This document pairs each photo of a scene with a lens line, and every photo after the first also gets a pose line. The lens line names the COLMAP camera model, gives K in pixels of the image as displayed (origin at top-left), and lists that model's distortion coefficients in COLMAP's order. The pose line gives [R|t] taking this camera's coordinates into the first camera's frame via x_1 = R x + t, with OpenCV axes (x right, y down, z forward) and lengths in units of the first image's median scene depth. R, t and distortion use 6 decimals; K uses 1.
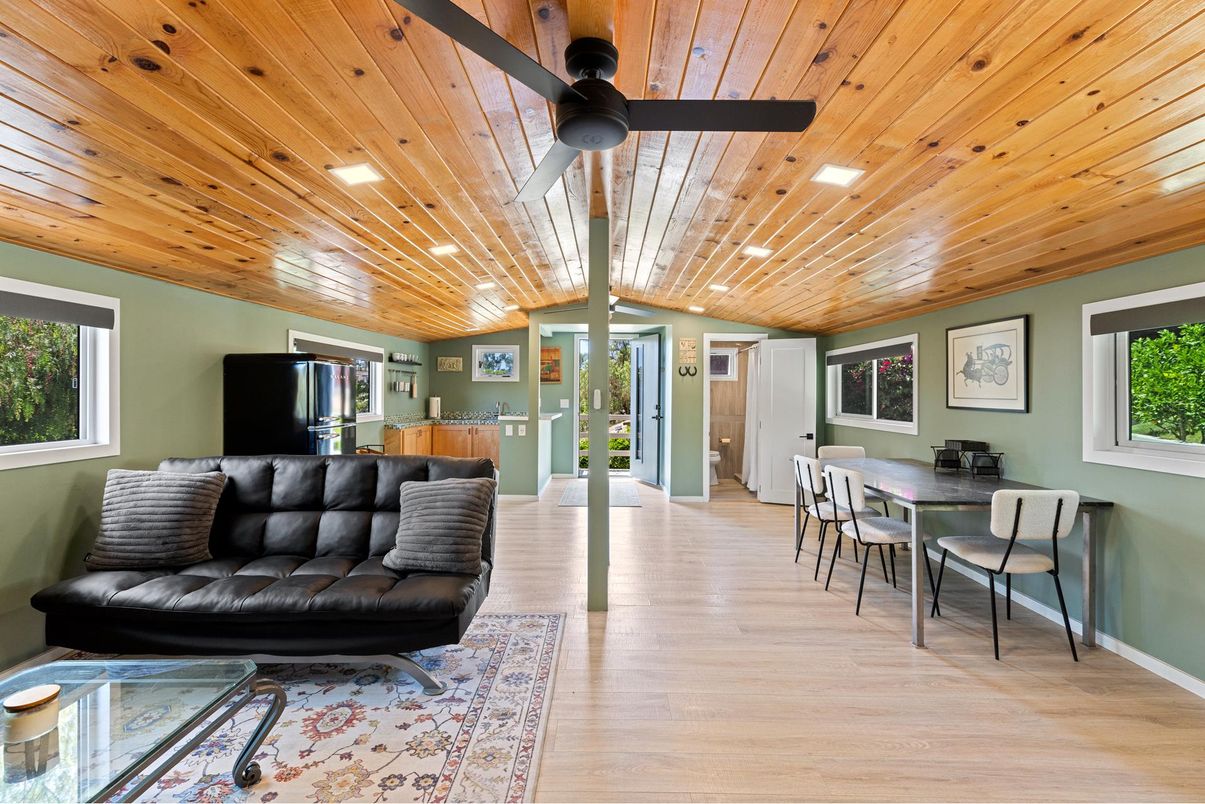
lens RADIAL K [[648.5, 0, 602.8], [0, 648.5, 395.6], [0, 0, 1]] dist [-0.004219, -0.000576]
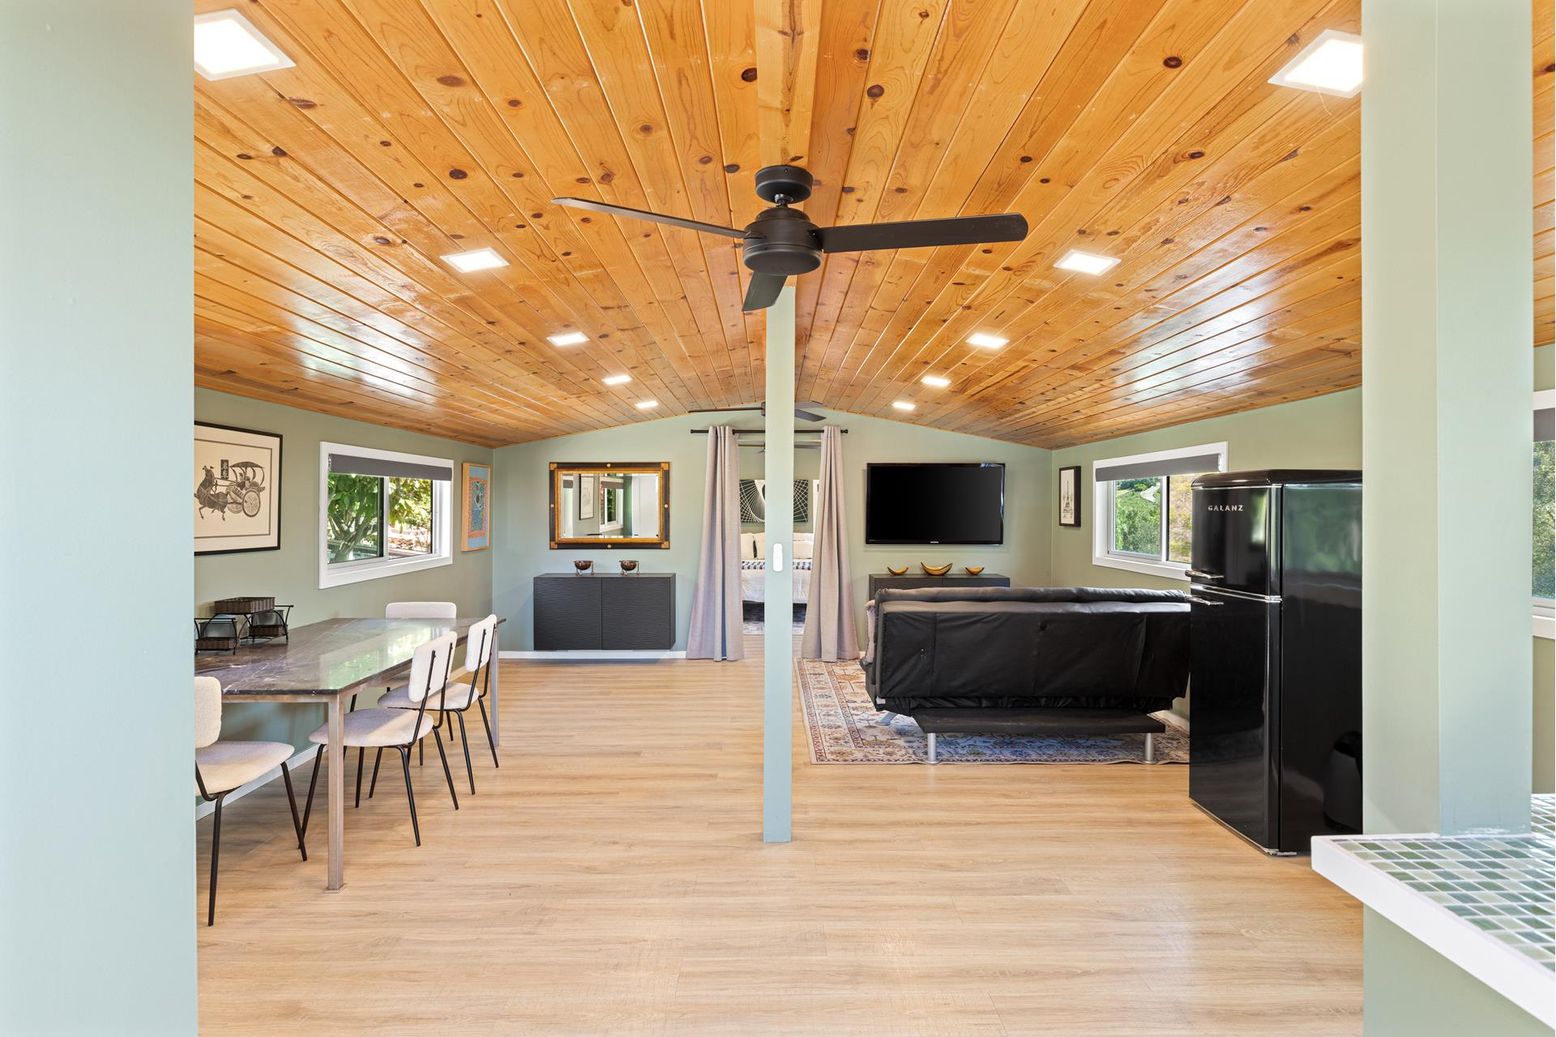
lens RADIAL K [[837.4, 0, 778.7], [0, 837.4, 513.7], [0, 0, 1]] dist [-0.004219, -0.000576]
pose [[-0.999815, -0.006698, -0.018051, 0.014488], [-0.006830, 0.999950, 0.007244, -0.031382], [0.018002, 0.007366, -0.999811, 1.997095]]
